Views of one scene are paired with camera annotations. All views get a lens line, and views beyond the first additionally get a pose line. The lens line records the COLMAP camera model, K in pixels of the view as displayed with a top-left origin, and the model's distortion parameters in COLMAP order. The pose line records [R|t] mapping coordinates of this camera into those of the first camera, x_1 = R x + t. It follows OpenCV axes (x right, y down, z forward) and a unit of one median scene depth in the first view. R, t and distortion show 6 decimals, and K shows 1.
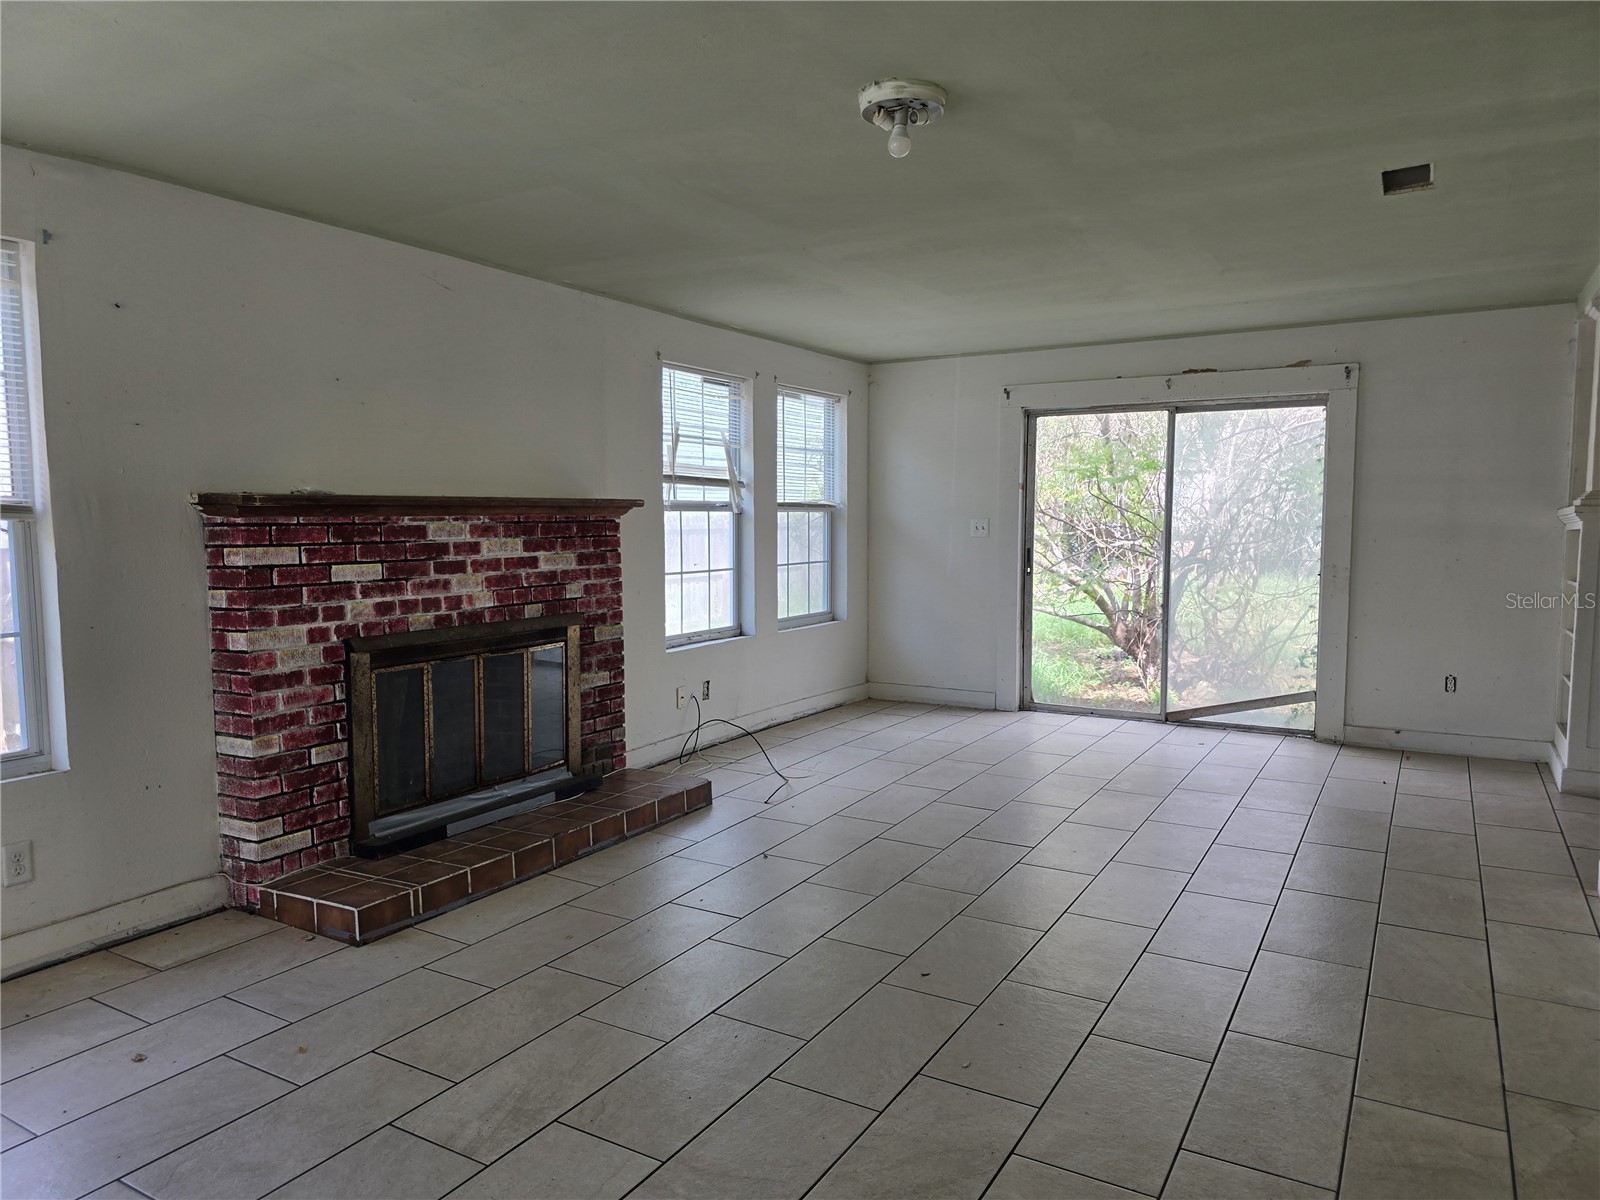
lens RADIAL K [[1077.2, 0, 809.0], [0, 1077.2, 608.9], [0, 0, 1]] dist [0.053906, -0.049942]
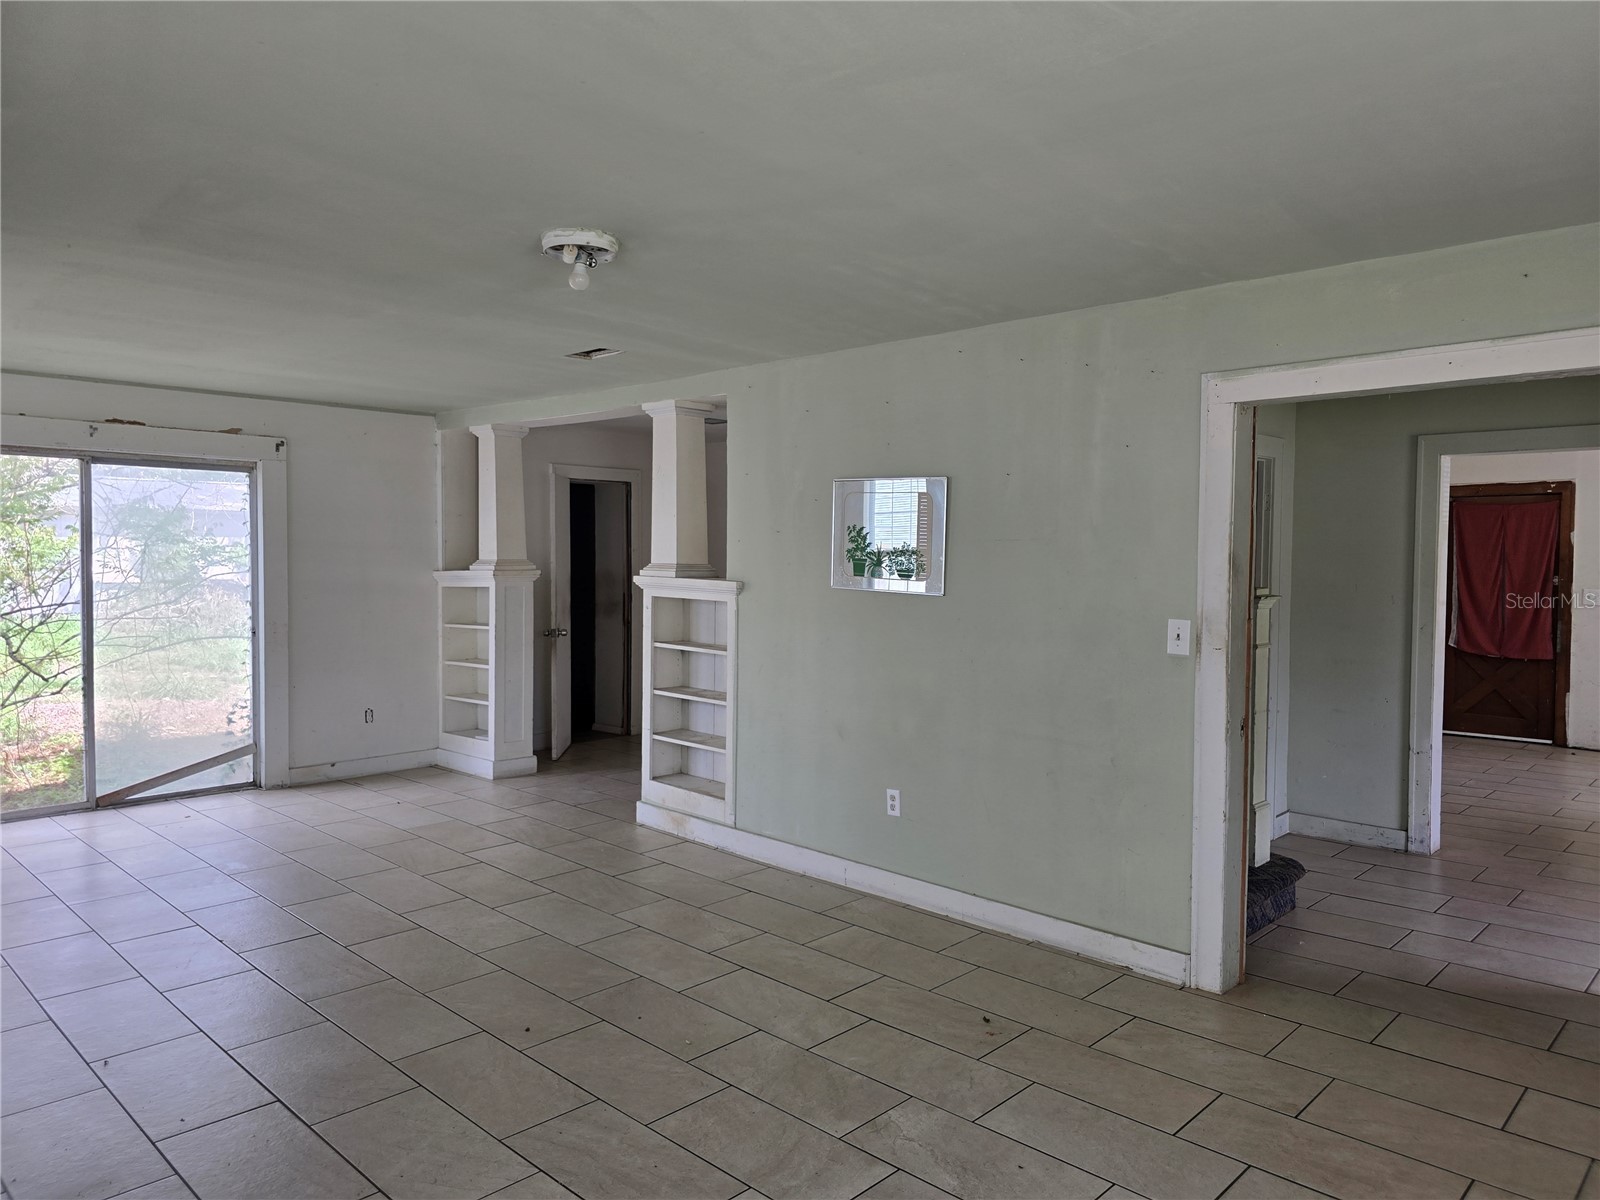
lens RADIAL K [[1077.2, 0, 811.9], [0, 1077.2, 598.1], [0, 0, 1]] dist [0.053906, -0.049942]
pose [[0.225016, -0.032782, 0.973804, -0.428725], [0.073927, 0.997127, 0.016485, -0.041136], [-0.971547, 0.068281, 0.226793, 0.229612]]
